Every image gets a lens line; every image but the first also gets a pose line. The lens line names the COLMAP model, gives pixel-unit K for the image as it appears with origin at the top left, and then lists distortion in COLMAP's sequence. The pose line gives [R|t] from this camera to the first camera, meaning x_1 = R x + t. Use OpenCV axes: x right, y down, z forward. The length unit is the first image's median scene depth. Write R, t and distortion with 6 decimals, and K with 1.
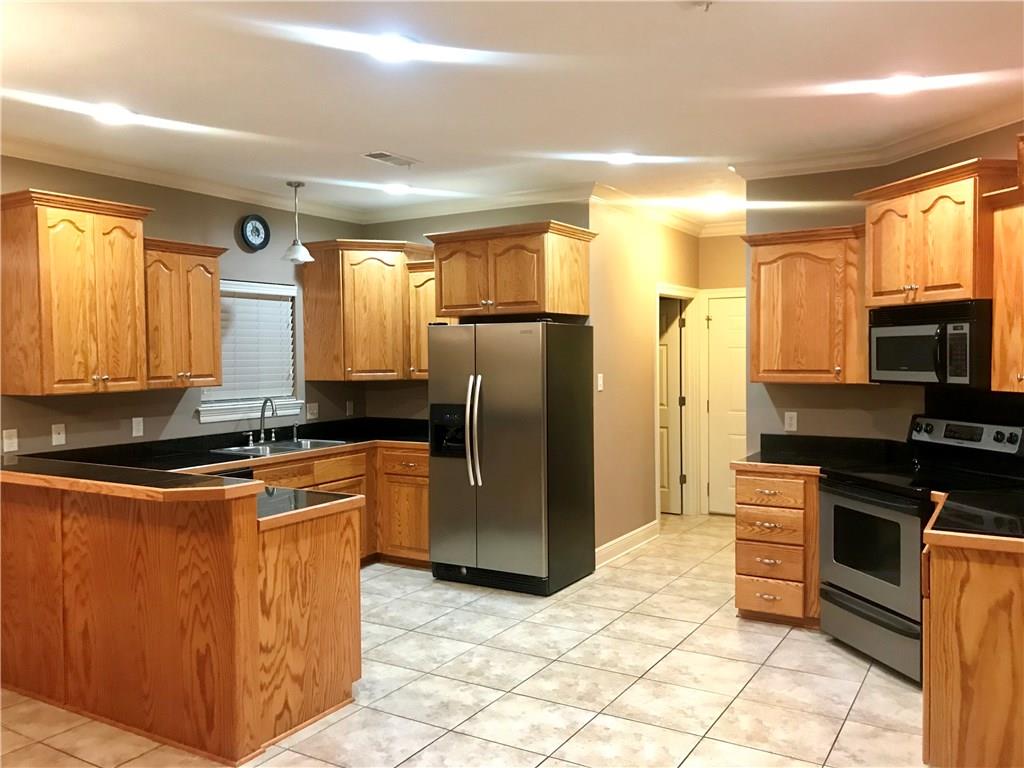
lens RADIAL K [[843.5, 0, 520.8], [0, 843.5, 385.8], [0, 0, 1]] dist [0.032359, -0.030967]
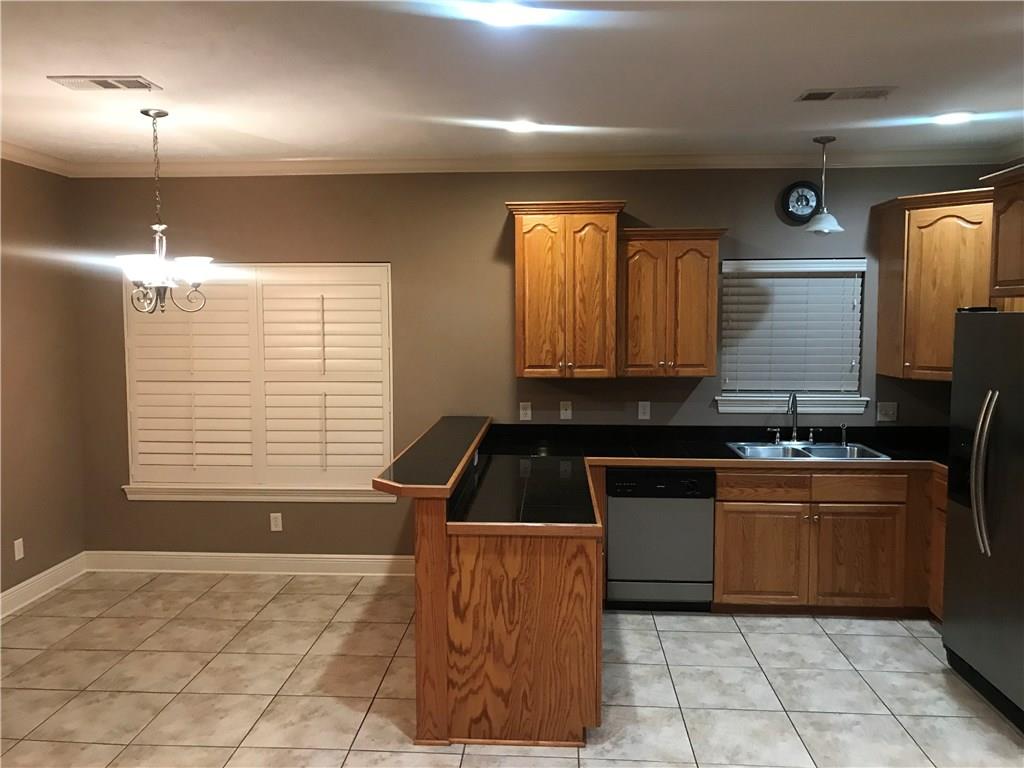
lens RADIAL K [[843.5, 0, 487.3], [0, 843.5, 380.0], [0, 0, 1]] dist [0.032359, -0.030967]
pose [[0.448374, 0.079949, -0.890263, 0.426263], [-0.035661, 0.996799, 0.071556, -0.062912], [0.893134, -0.000336, 0.449790, 0.407834]]
